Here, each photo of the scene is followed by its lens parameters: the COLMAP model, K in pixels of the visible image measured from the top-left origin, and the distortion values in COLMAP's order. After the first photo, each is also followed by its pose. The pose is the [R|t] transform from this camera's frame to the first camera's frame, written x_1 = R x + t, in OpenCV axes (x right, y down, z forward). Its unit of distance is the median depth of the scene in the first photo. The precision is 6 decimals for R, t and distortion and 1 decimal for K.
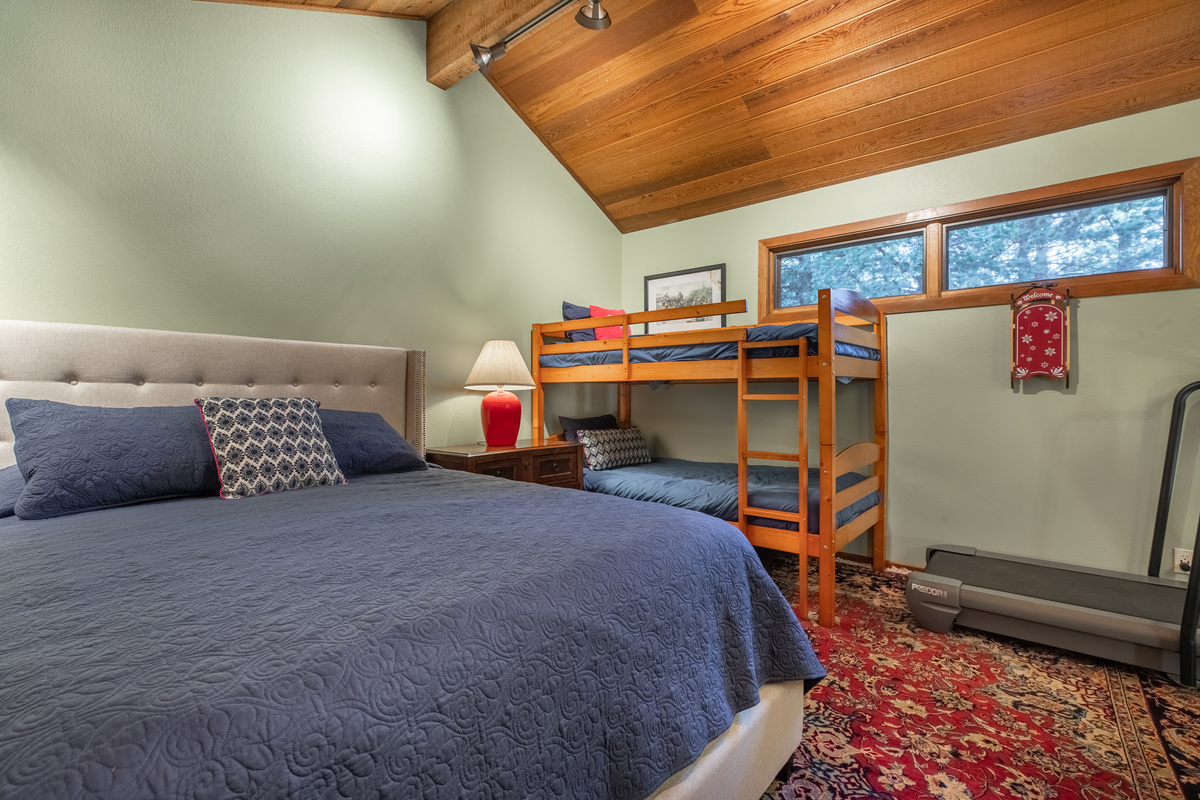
lens RADIAL K [[539.0, 0, 600.4], [0, 539.0, 397.8], [0, 0, 1]] dist [-0.041330, 0.013308]
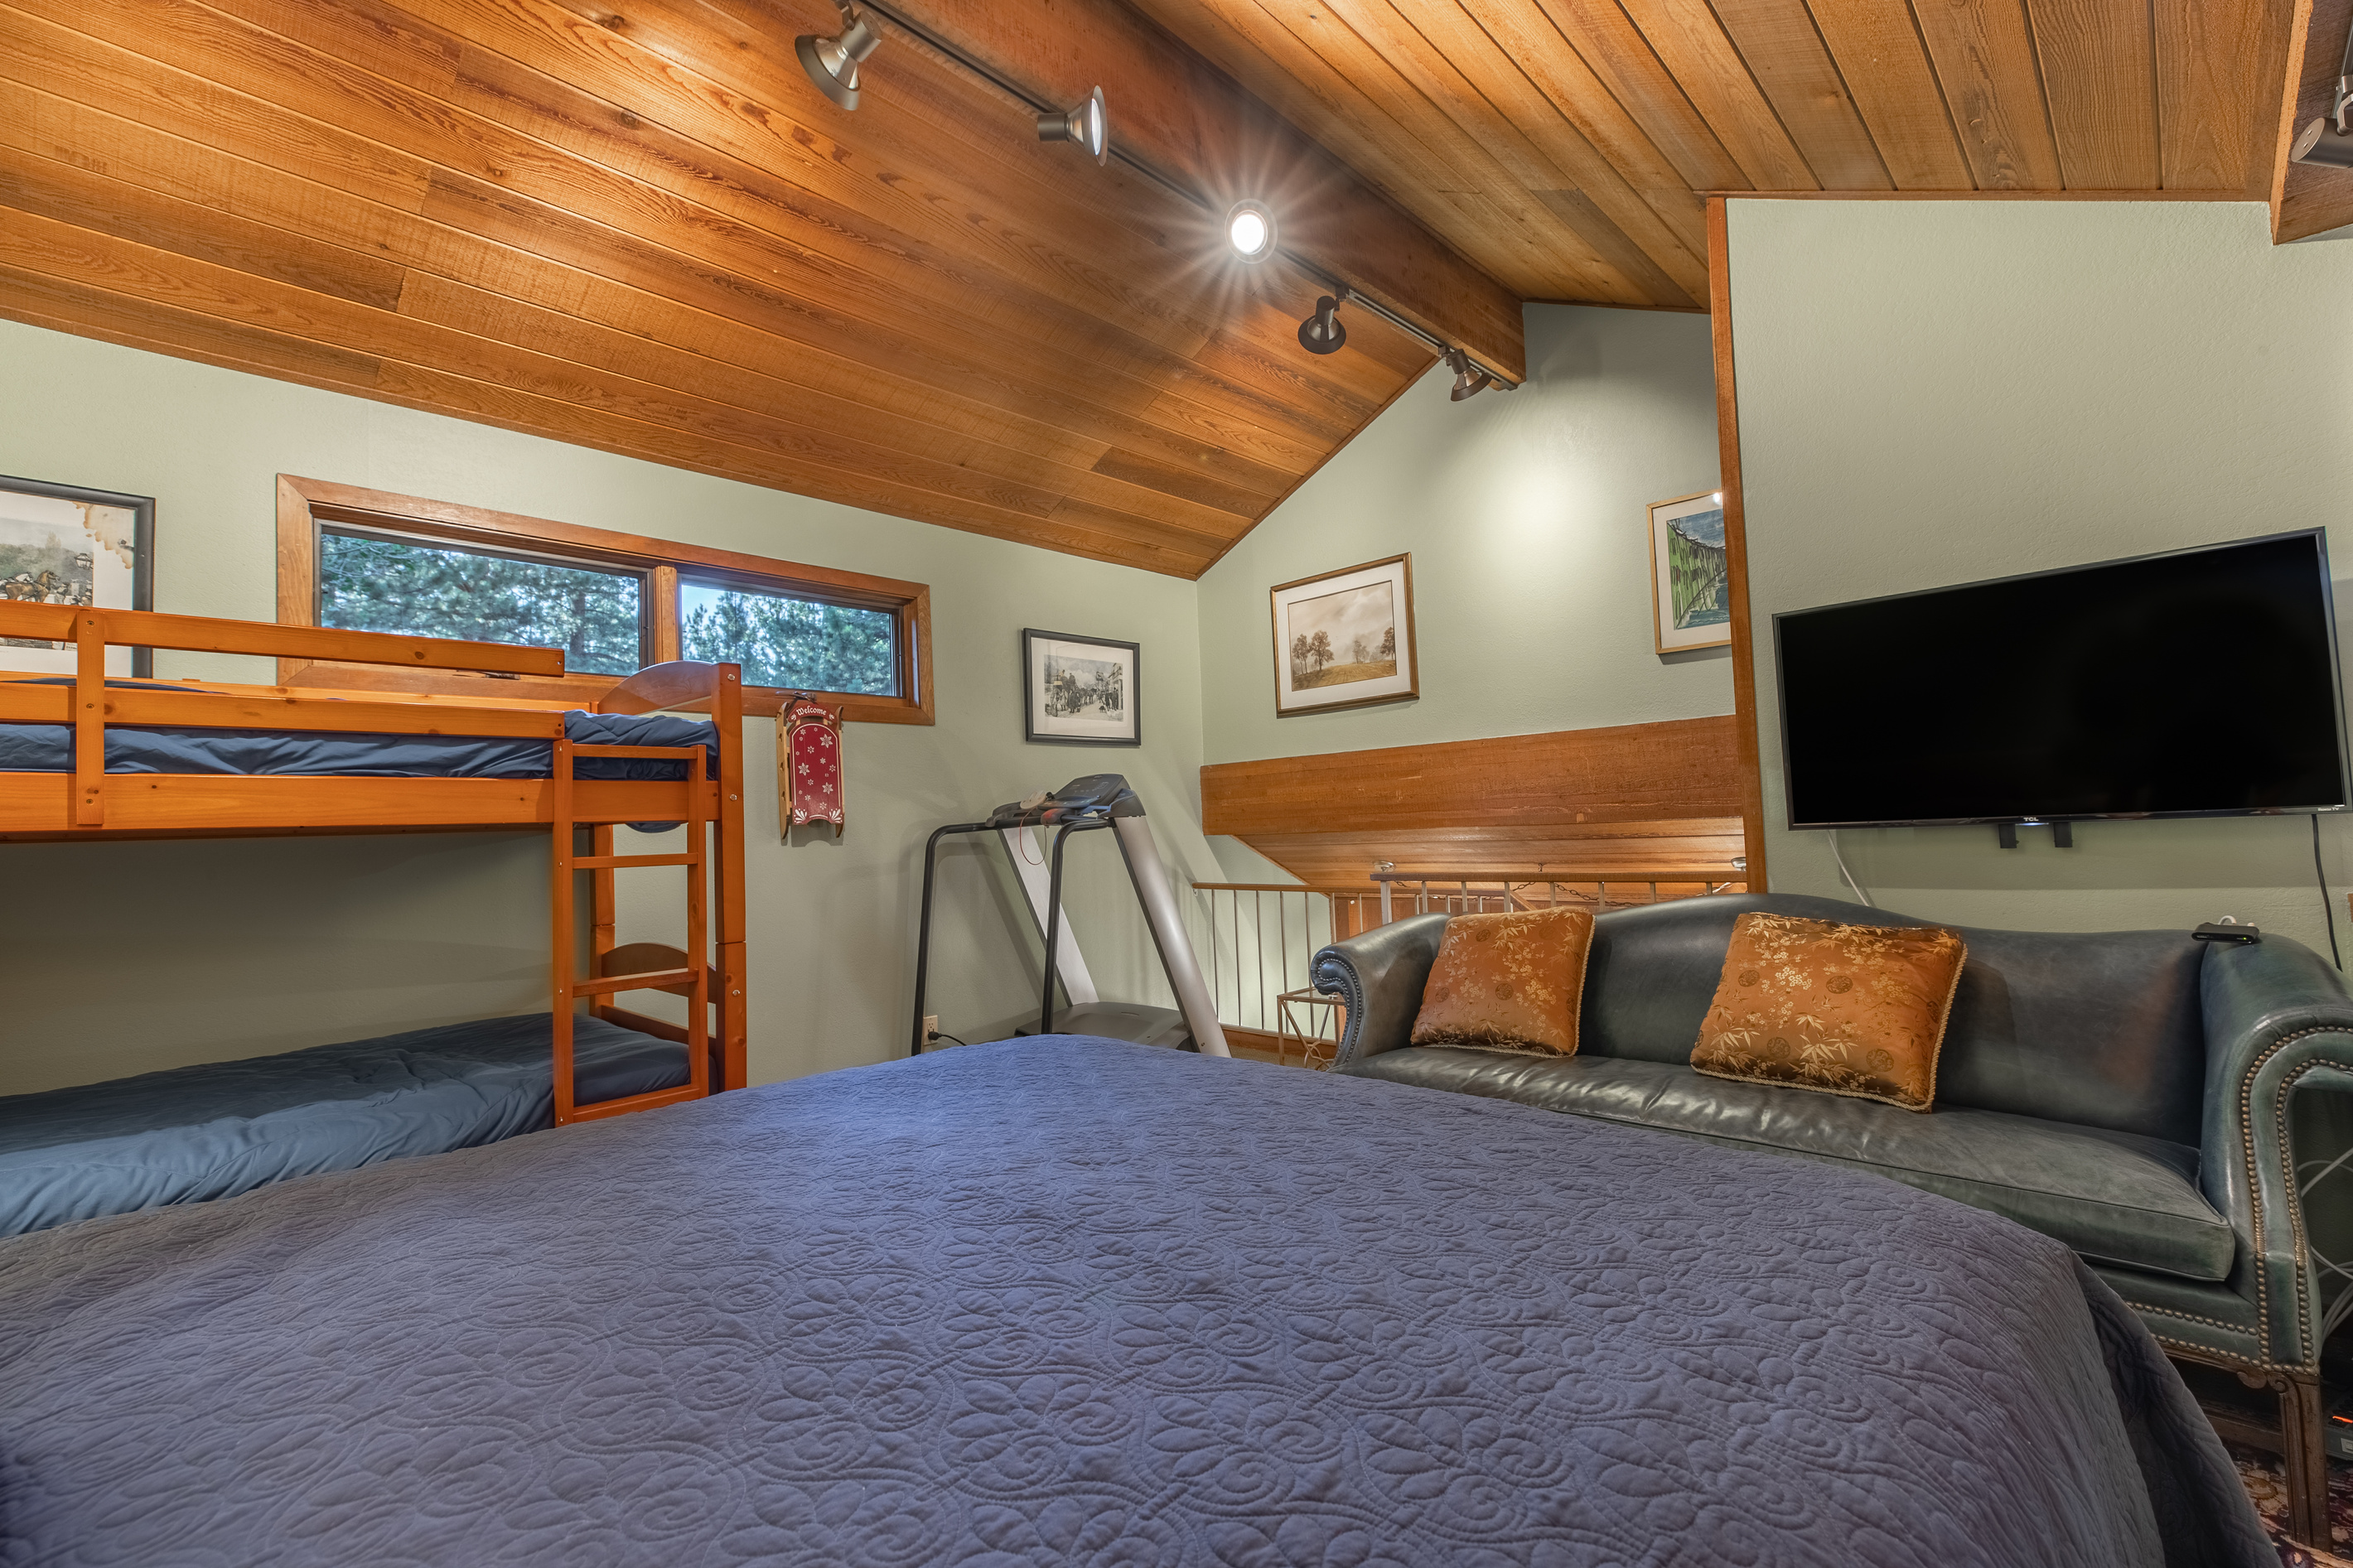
lens RADIAL K [[1056.7, 0, 1177.3], [0, 1056.7, 779.7], [0, 0, 1]] dist [-0.041330, 0.013308]
pose [[0.030983, 0.046564, 0.998435, -0.601374], [0.039810, 0.998064, -0.047782, -0.008670], [-0.998727, 0.041228, 0.029070, 0.451261]]
